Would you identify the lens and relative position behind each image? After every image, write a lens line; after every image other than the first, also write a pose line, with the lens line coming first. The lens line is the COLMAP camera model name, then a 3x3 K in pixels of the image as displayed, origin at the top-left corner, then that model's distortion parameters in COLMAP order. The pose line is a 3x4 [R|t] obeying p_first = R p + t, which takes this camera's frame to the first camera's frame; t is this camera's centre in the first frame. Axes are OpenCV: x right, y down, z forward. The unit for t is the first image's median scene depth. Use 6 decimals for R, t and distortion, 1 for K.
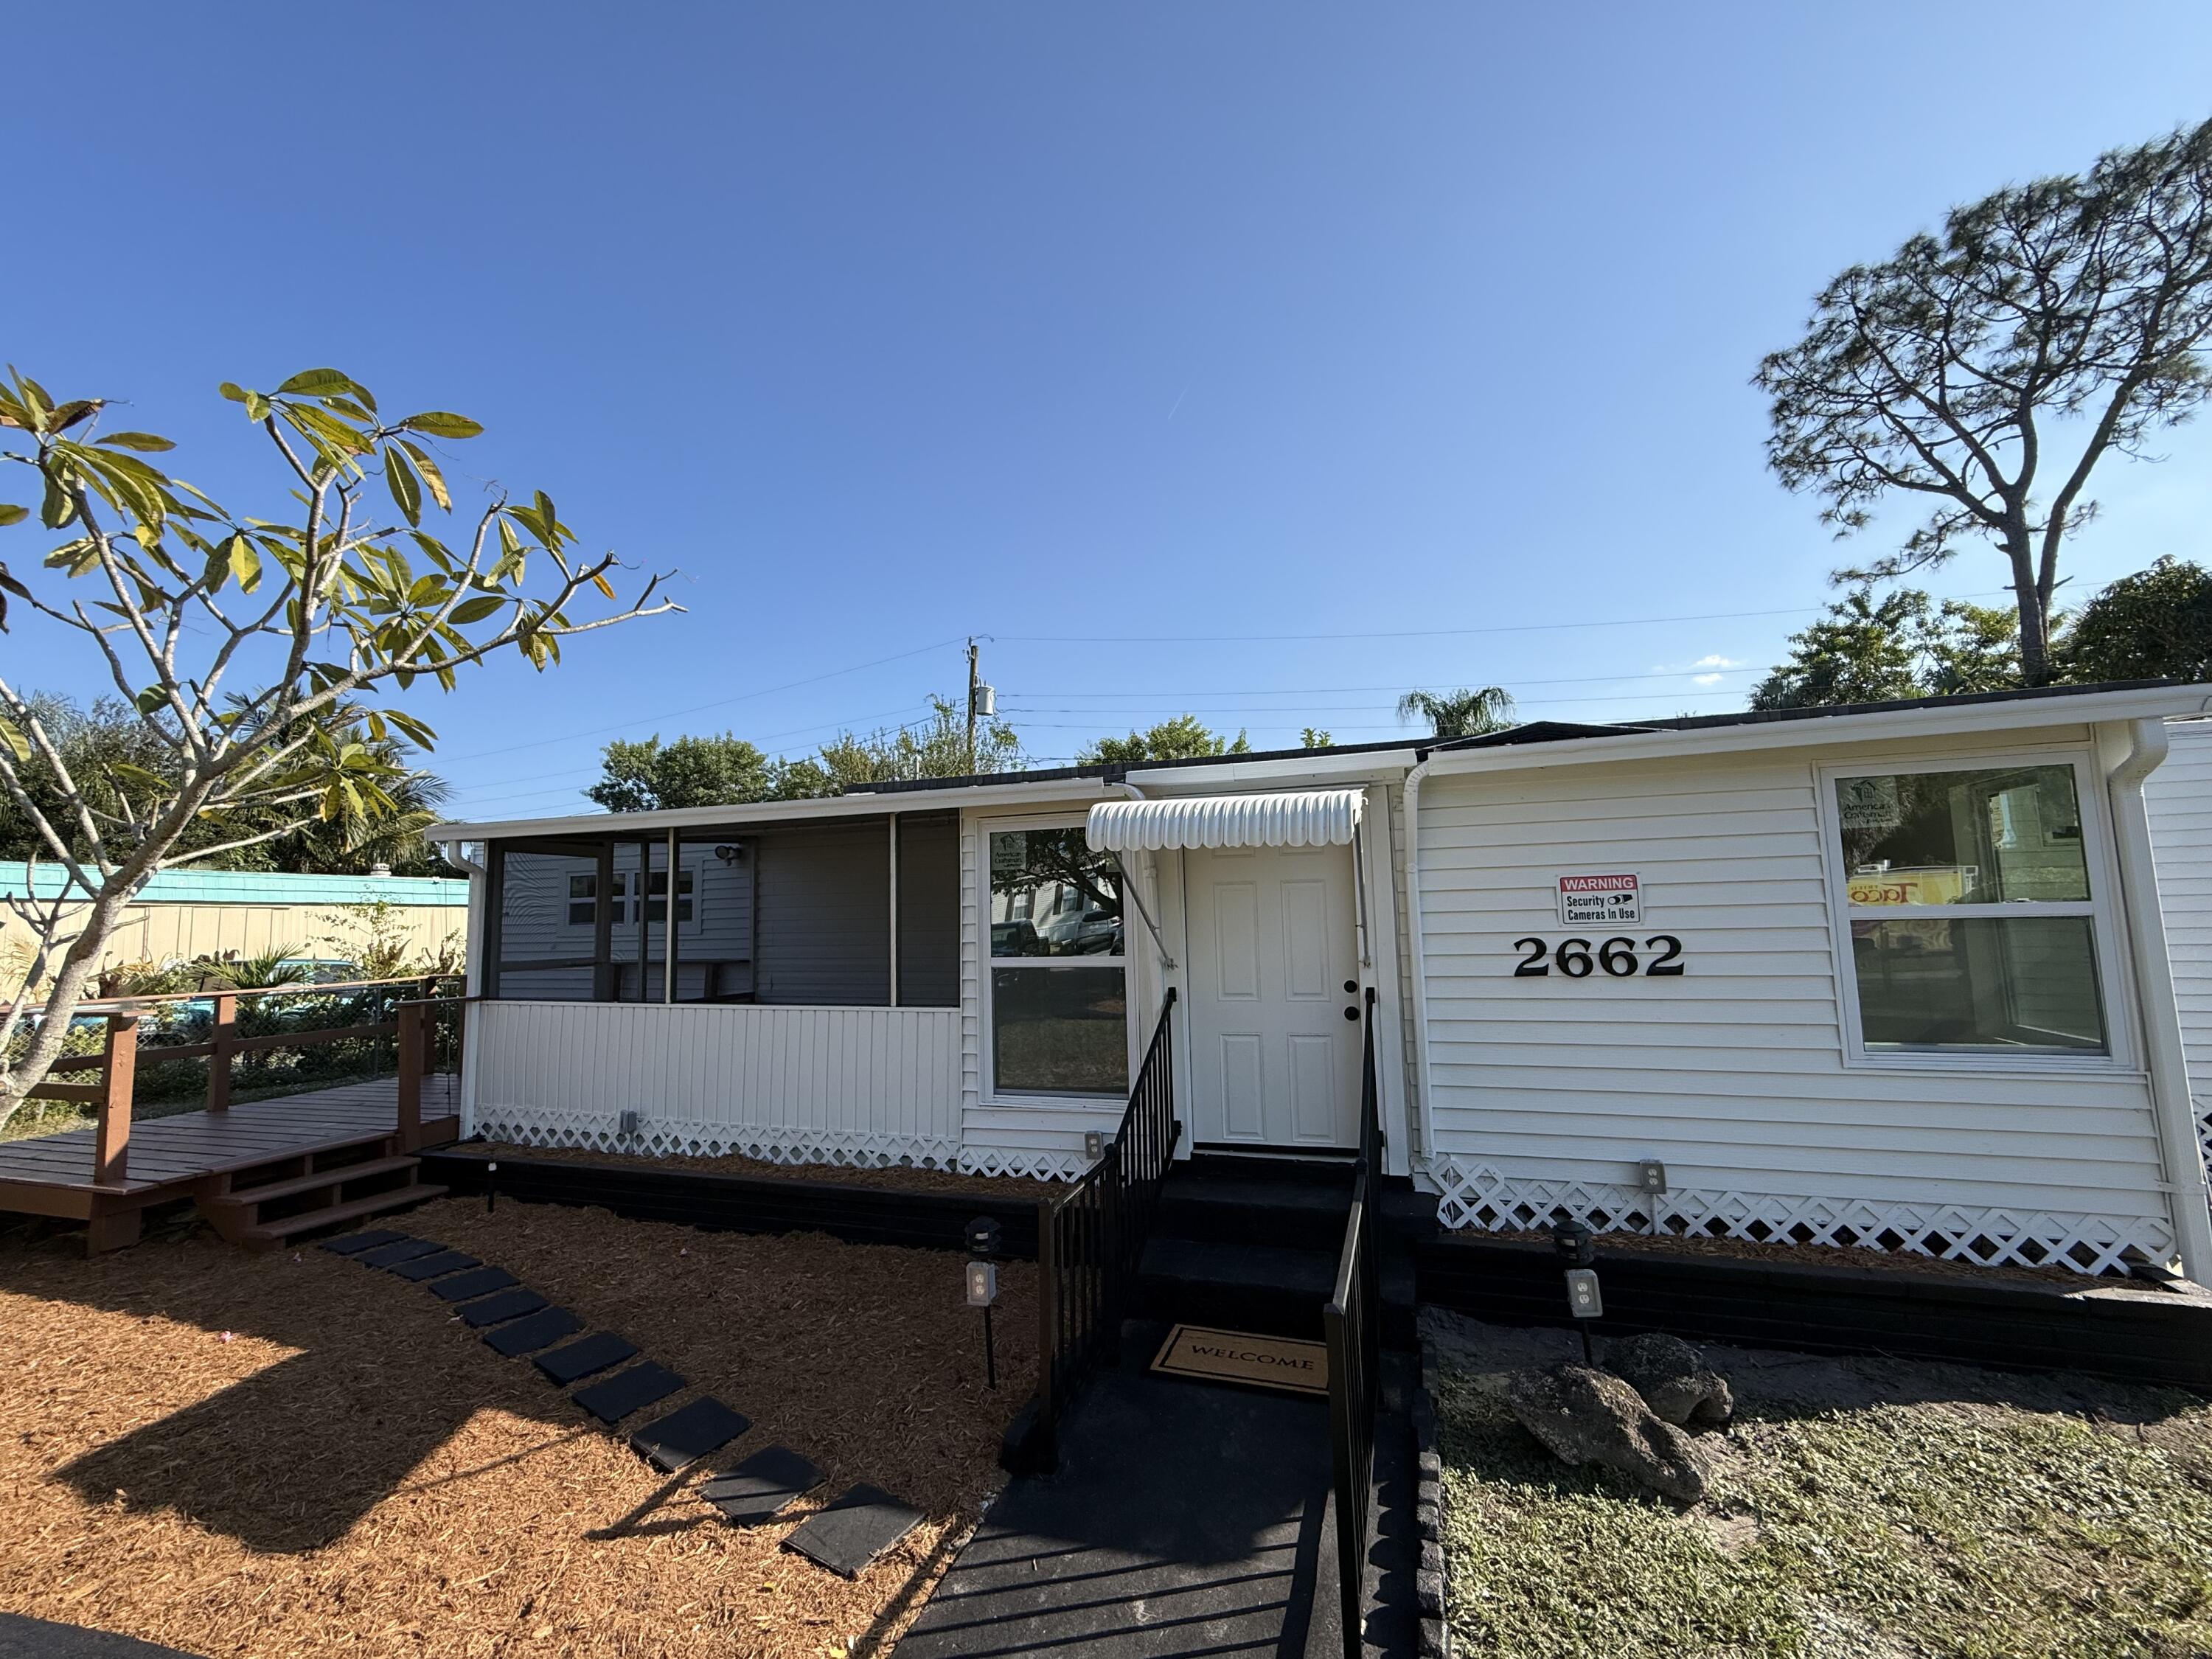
lens RADIAL K [[893.9, 0, 1110.1], [0, 893.9, 832.1], [0, 0, 1]] dist [-0.001017, -0.000129]
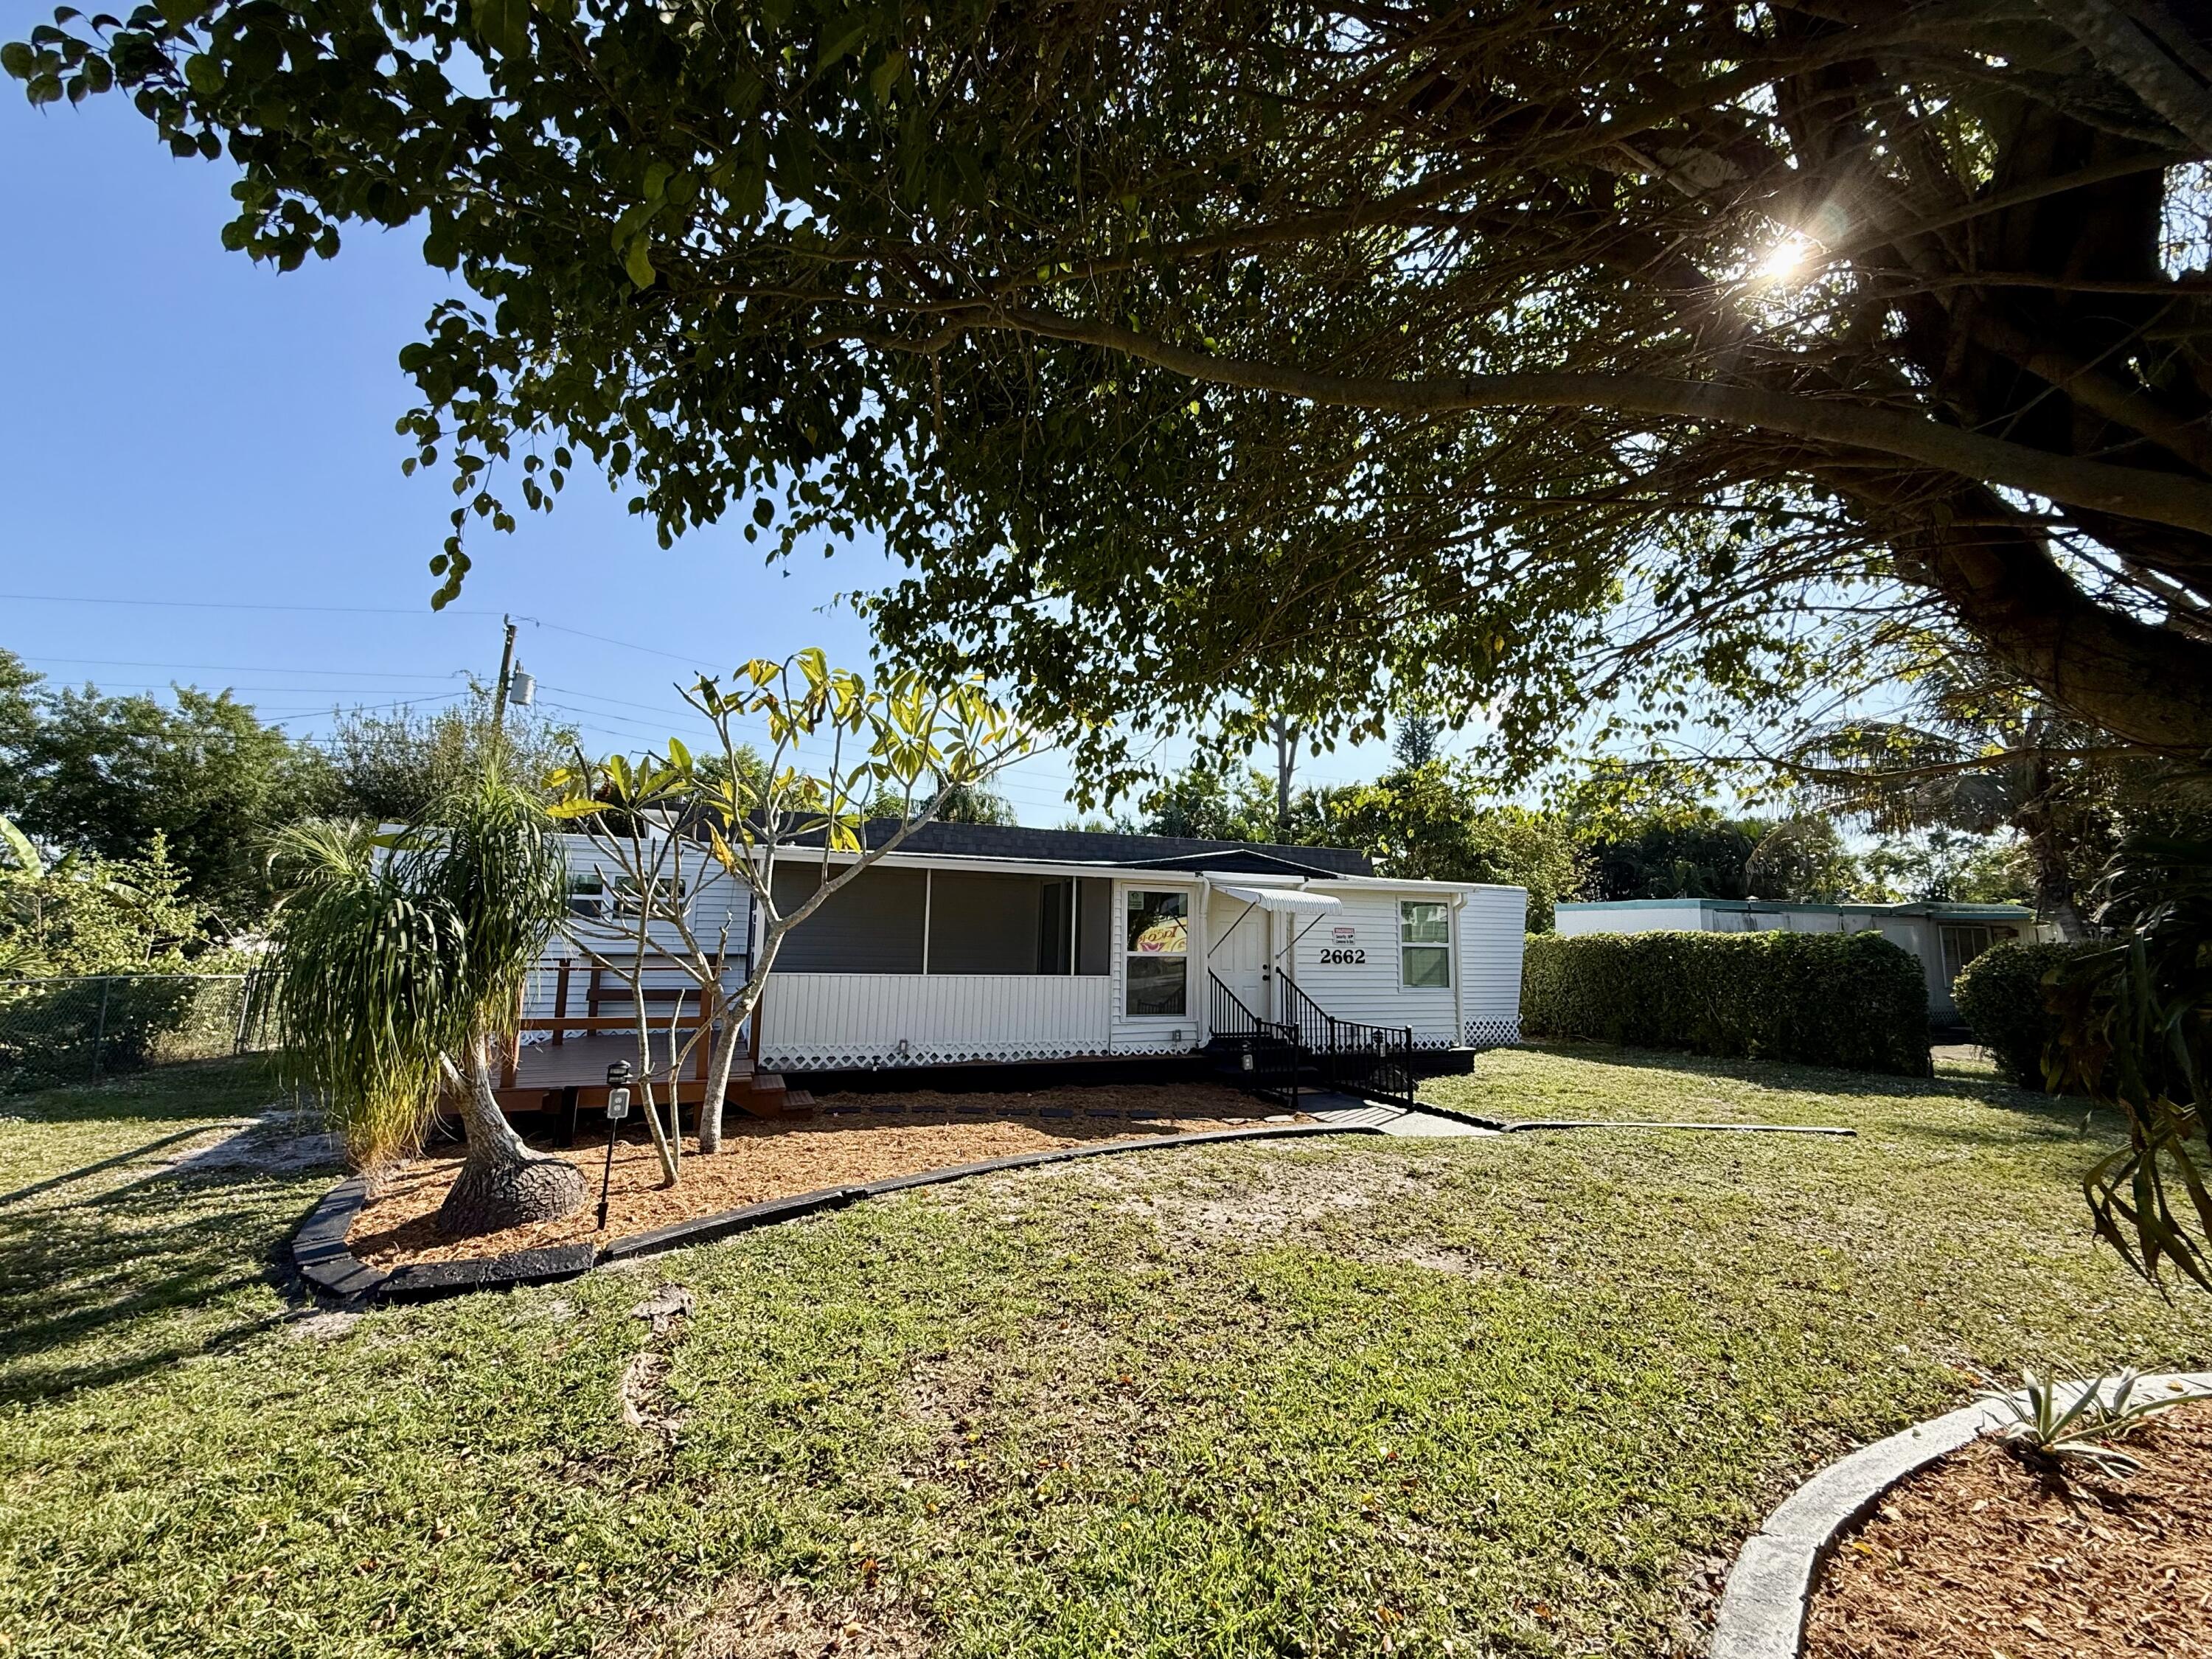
lens RADIAL K [[940.0, 0, 1101.8], [0, 940.0, 830.5], [0, 0, 1]] dist [0.000736, 0.000689]
pose [[0.750360, 0.118321, 0.650353, -0.392041], [-0.098150, 0.992887, -0.067397, 0.003764], [-0.653702, -0.013260, 0.756636, -0.145280]]
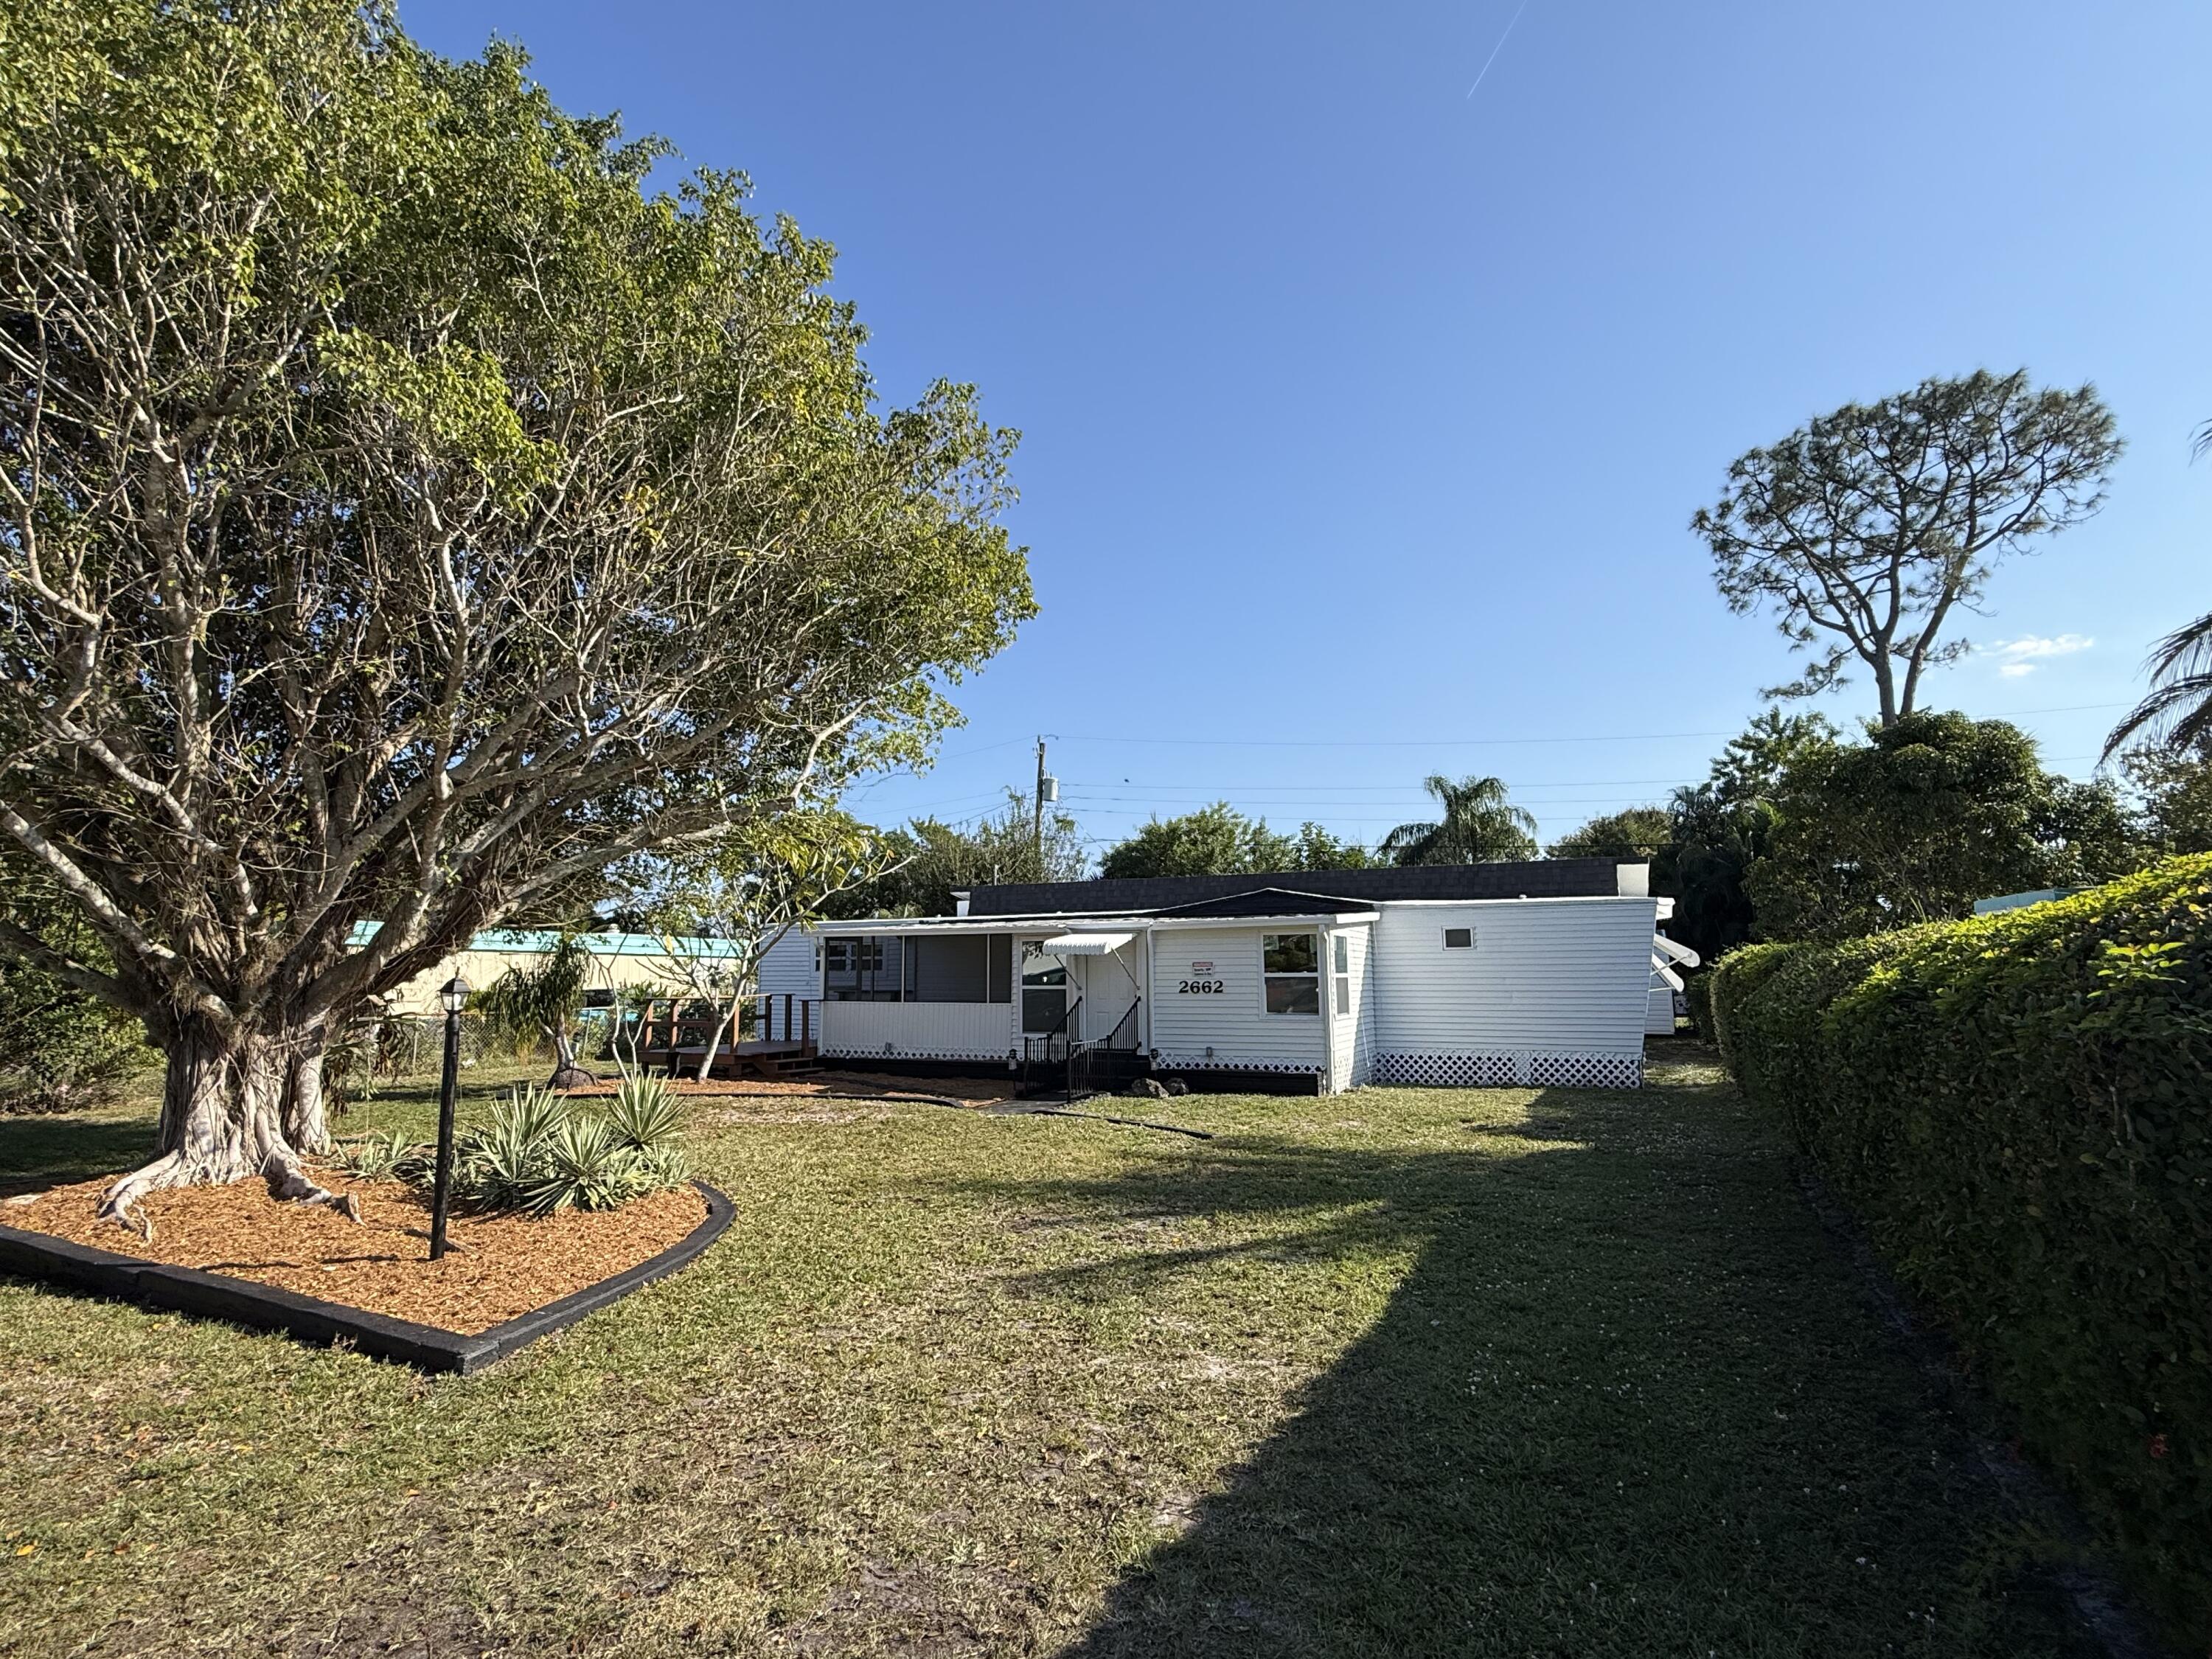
lens RADIAL K [[1103.8, 0, 1106.0], [0, 1103.8, 829.5], [0, 0, 1]] dist [0.000402, 0.000162]
pose [[0.994032, 0.003974, -0.109020, 0.124672], [-0.007581, 0.999437, -0.032689, -0.059248], [0.108829, 0.033320, 0.993502, -0.602190]]
